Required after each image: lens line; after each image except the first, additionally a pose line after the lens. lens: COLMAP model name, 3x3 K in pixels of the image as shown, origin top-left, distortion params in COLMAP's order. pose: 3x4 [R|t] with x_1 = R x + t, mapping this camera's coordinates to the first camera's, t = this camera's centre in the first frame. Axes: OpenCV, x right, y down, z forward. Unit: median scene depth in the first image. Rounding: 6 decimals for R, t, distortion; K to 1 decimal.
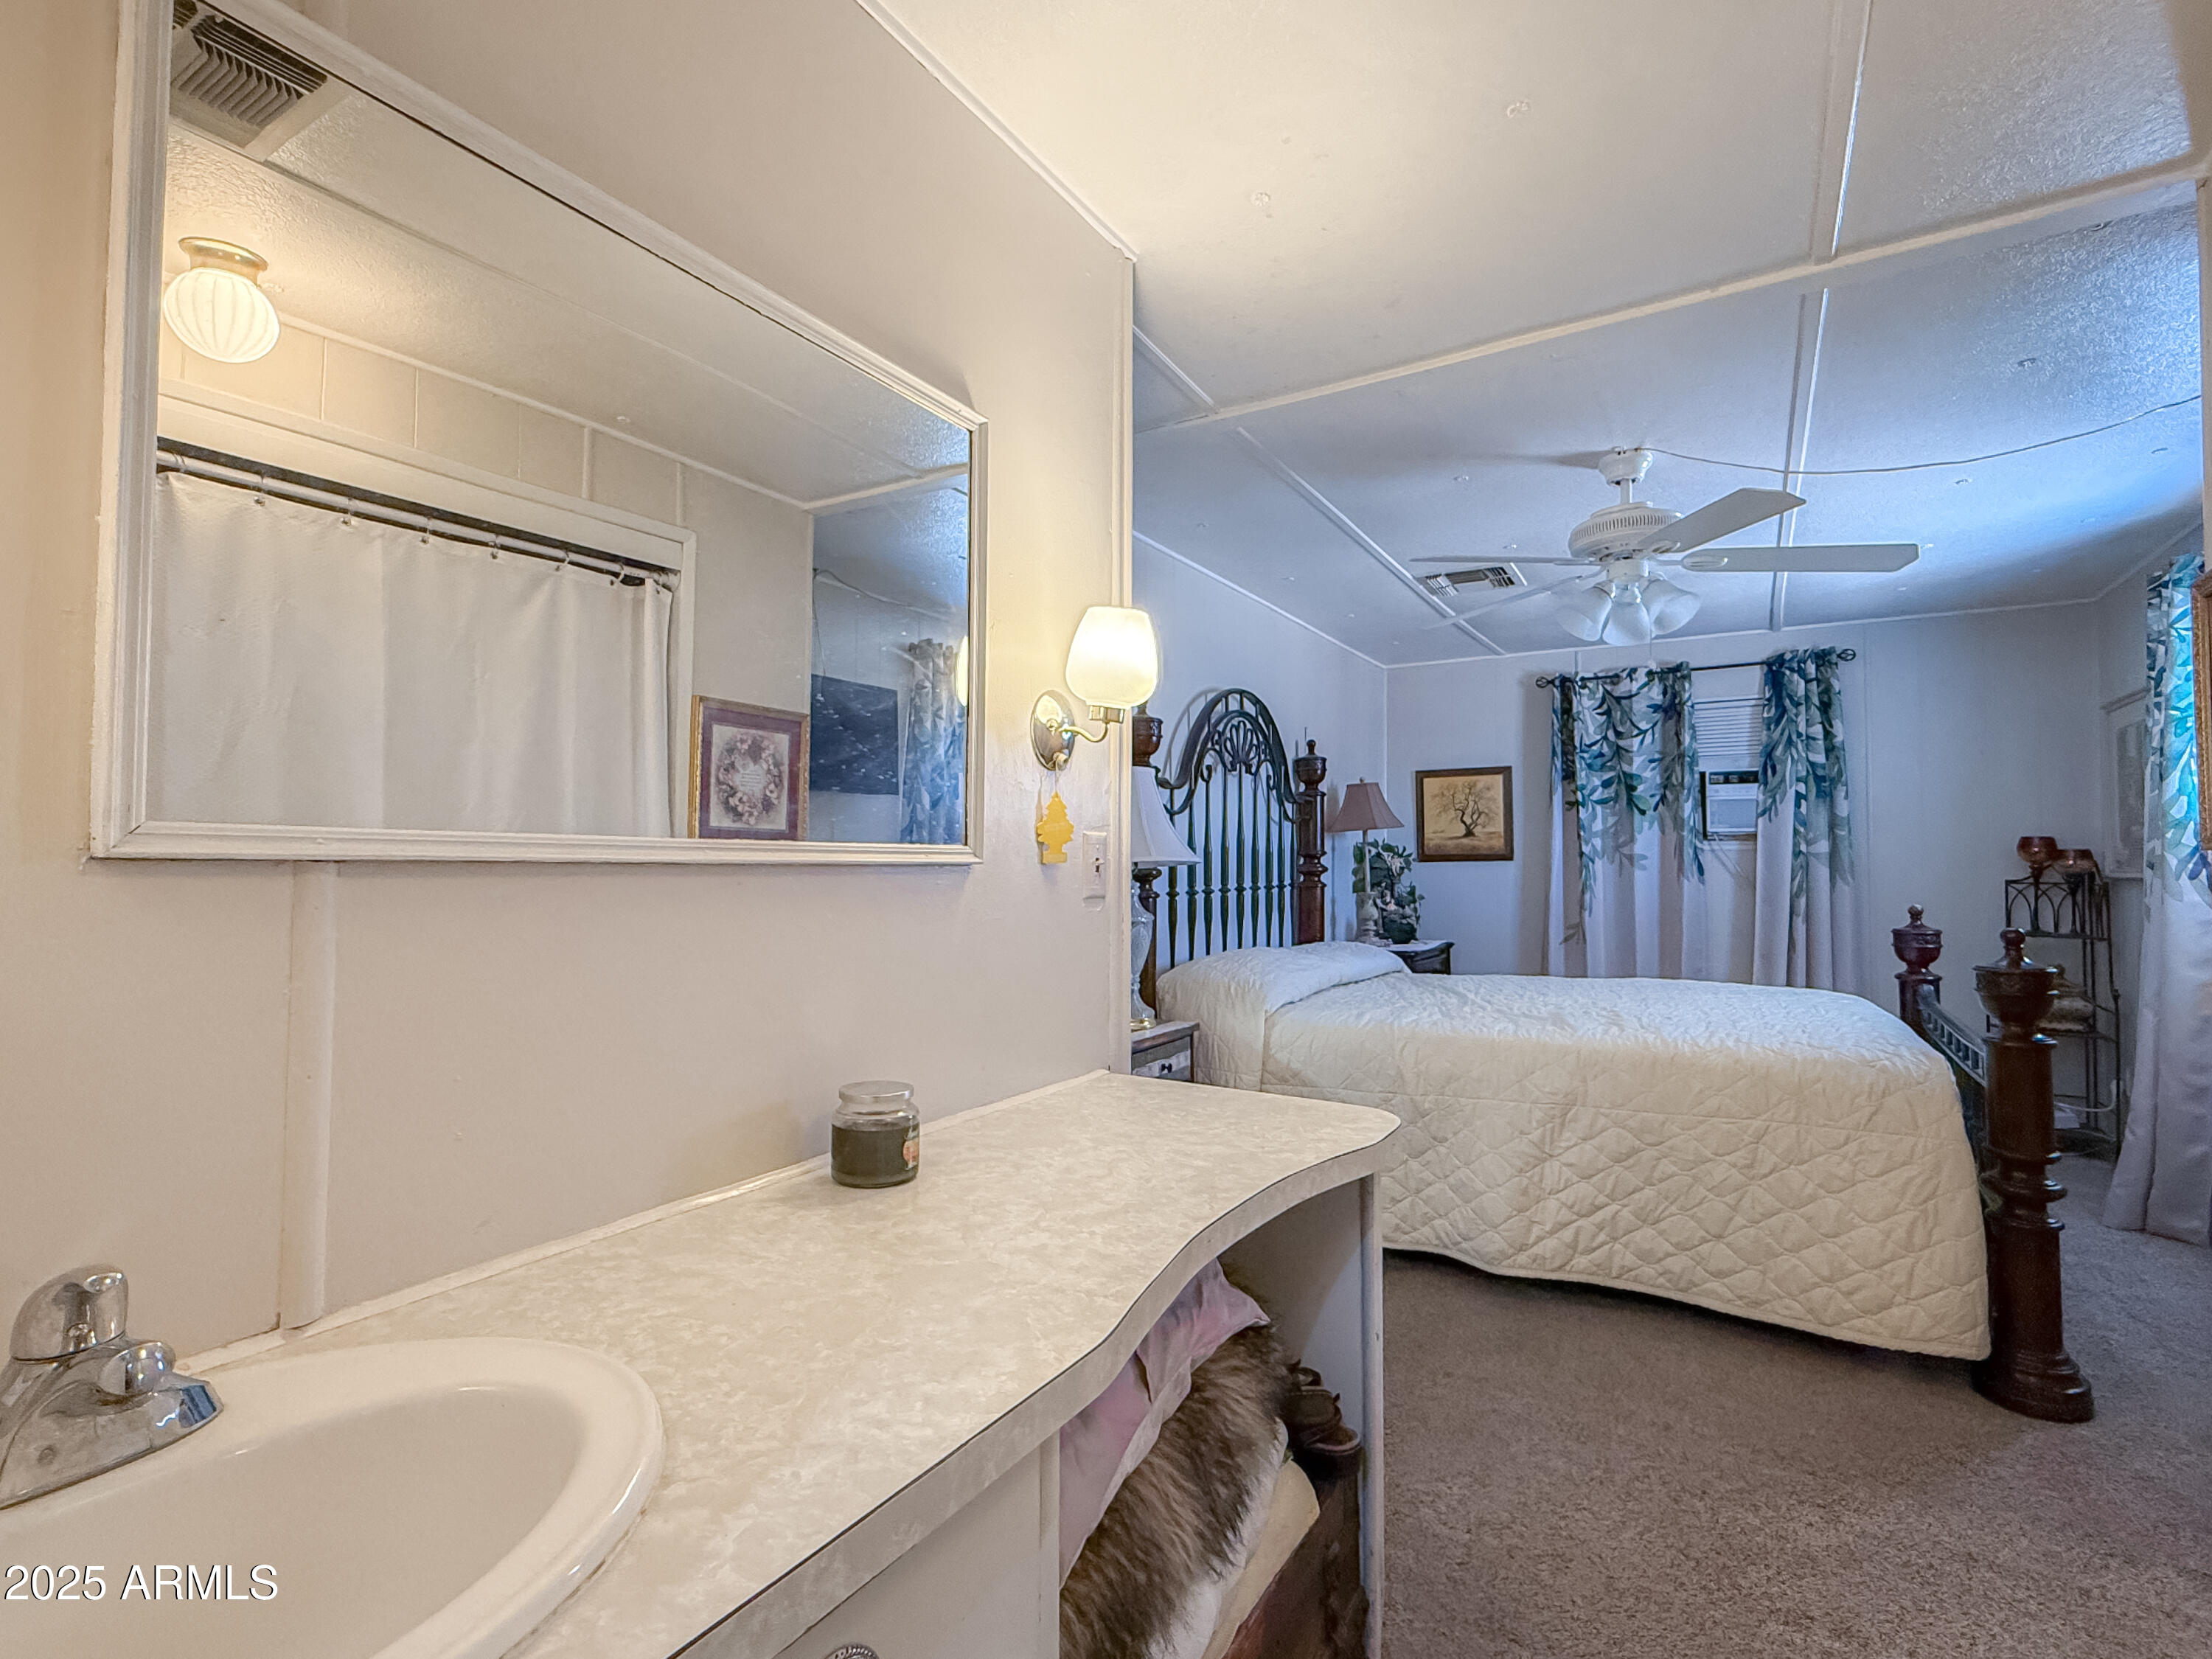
lens RADIAL K [[1062.9, 0, 1112.3], [0, 1062.9, 836.8], [0, 0, 1]] dist [-0.002612, -0.000889]
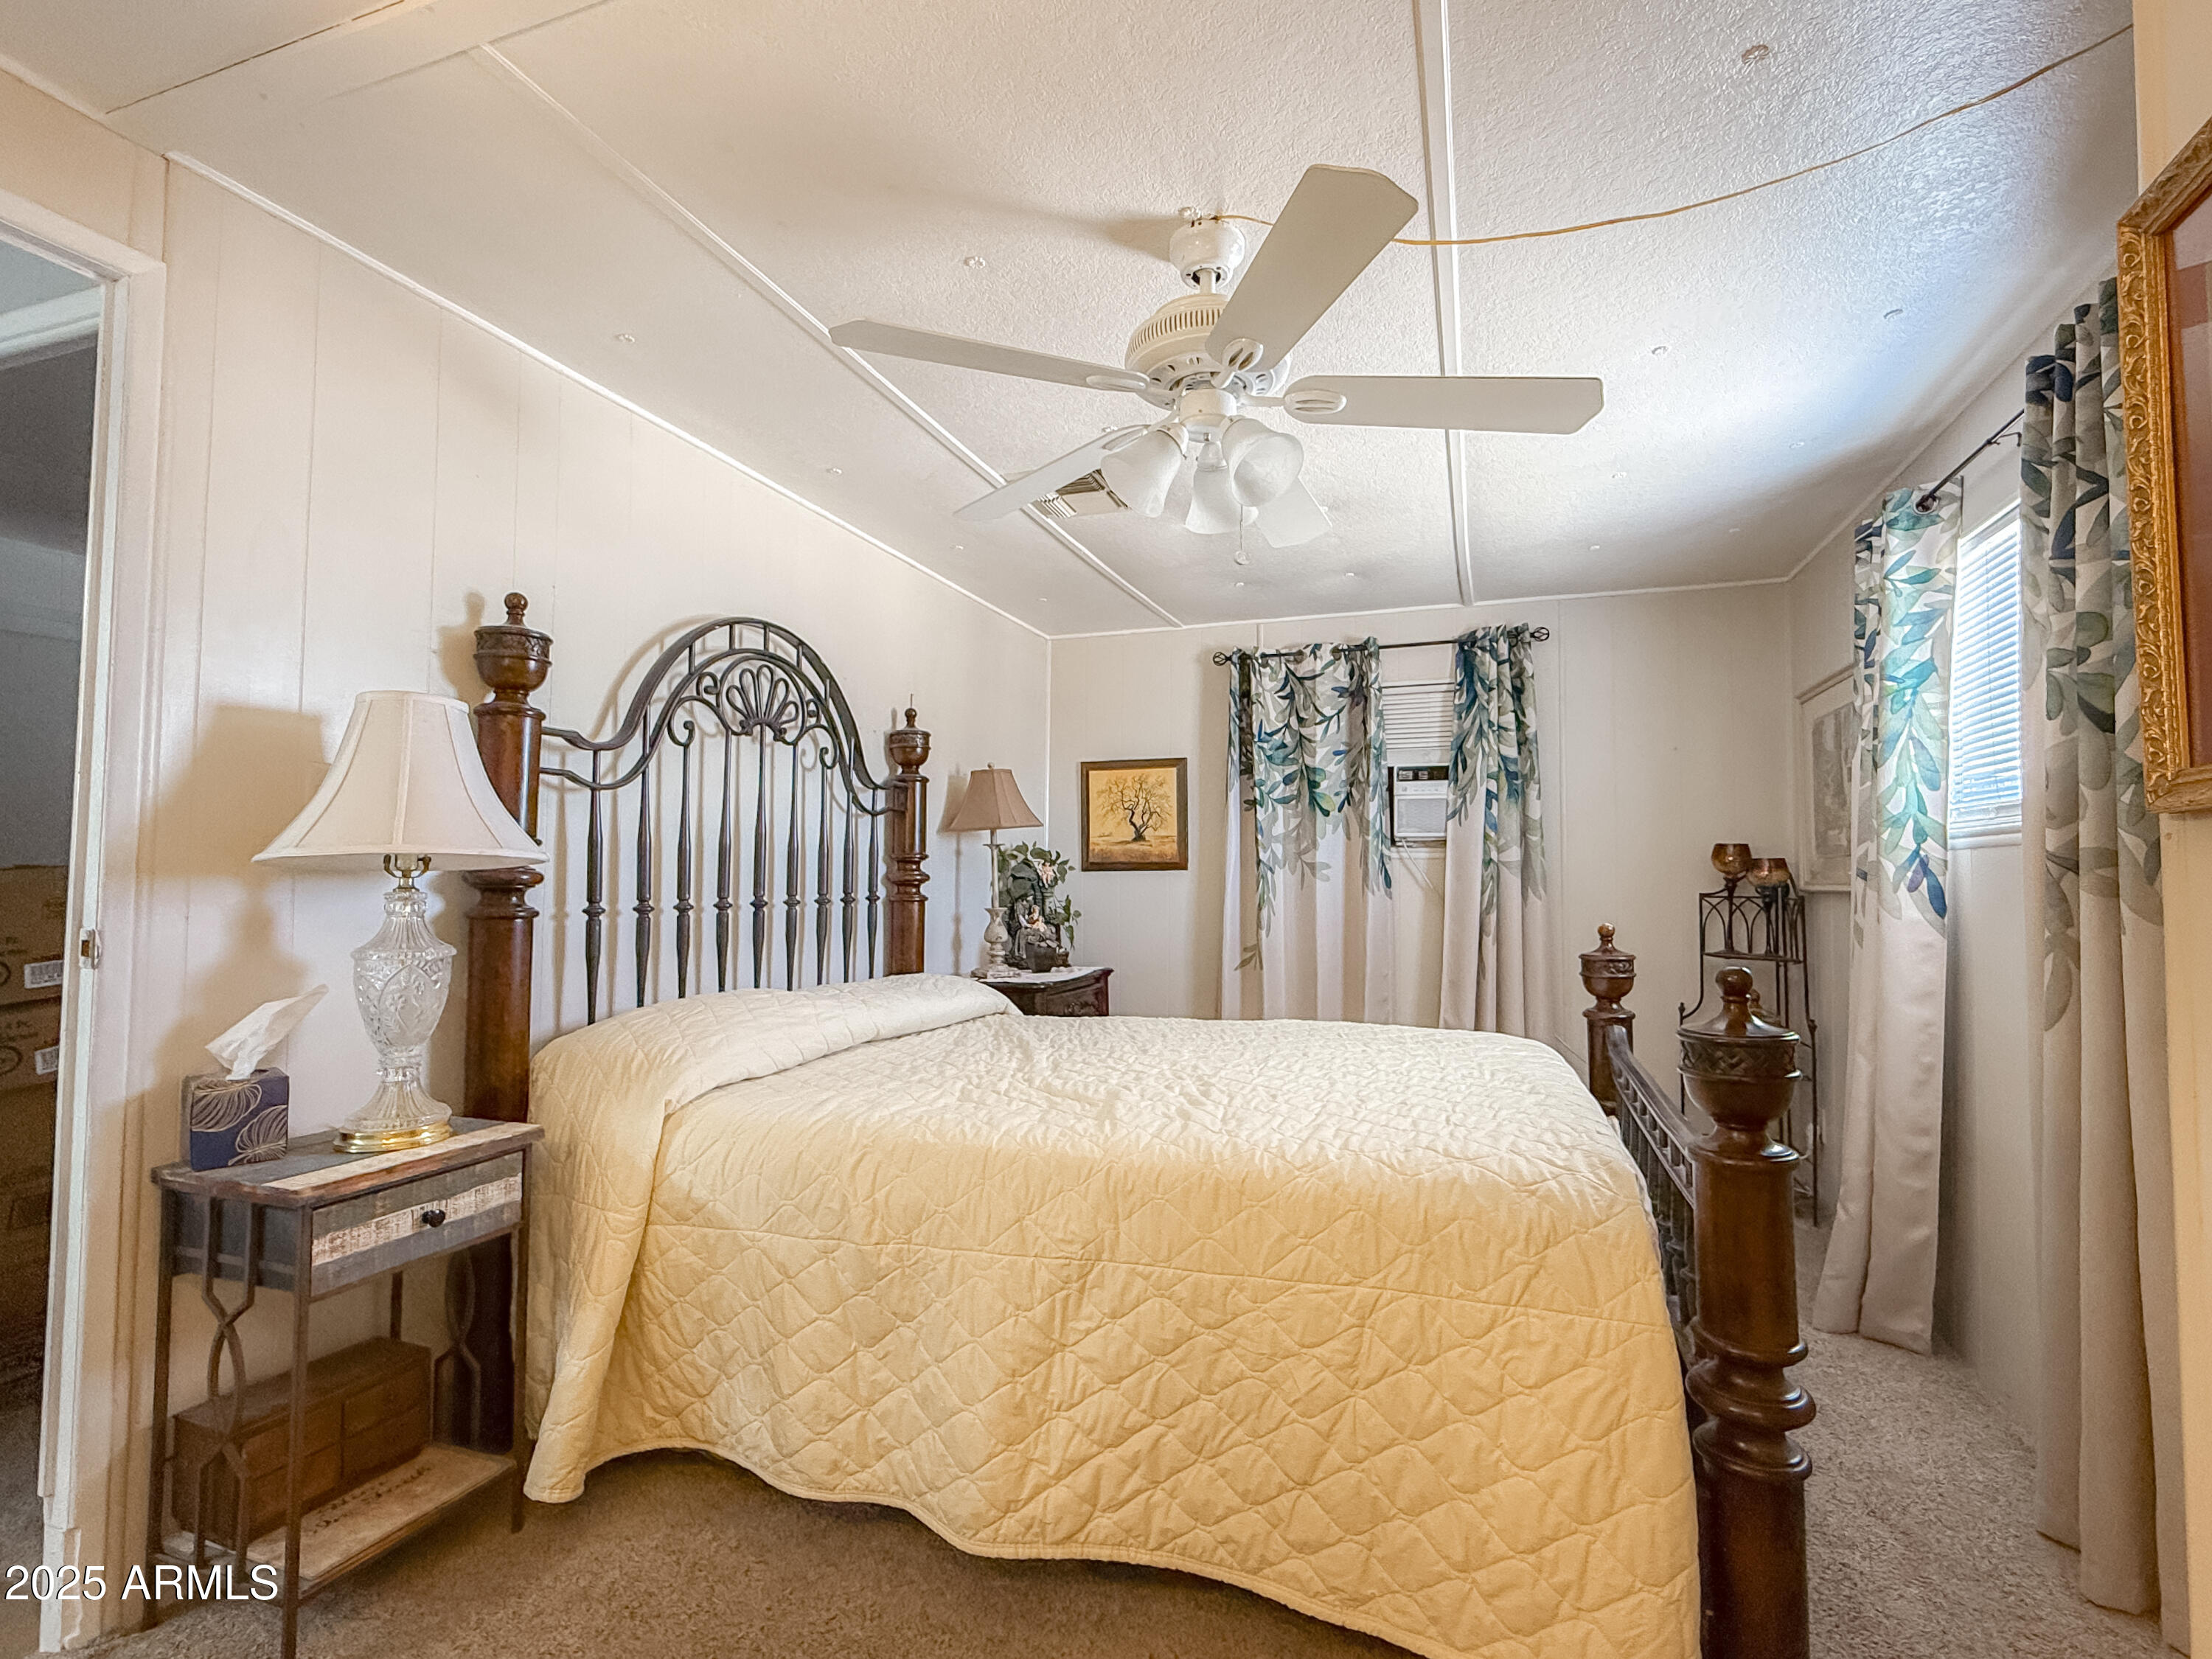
lens RADIAL K [[1062.9, 0, 1112.3], [0, 1062.9, 836.8], [0, 0, 1]] dist [-0.002612, -0.000889]
pose [[0.979180, 0.012505, 0.202609, 0.231487], [-0.009681, 0.999842, -0.014924, 0.014667], [-0.202763, 0.012651, 0.979146, 0.293392]]
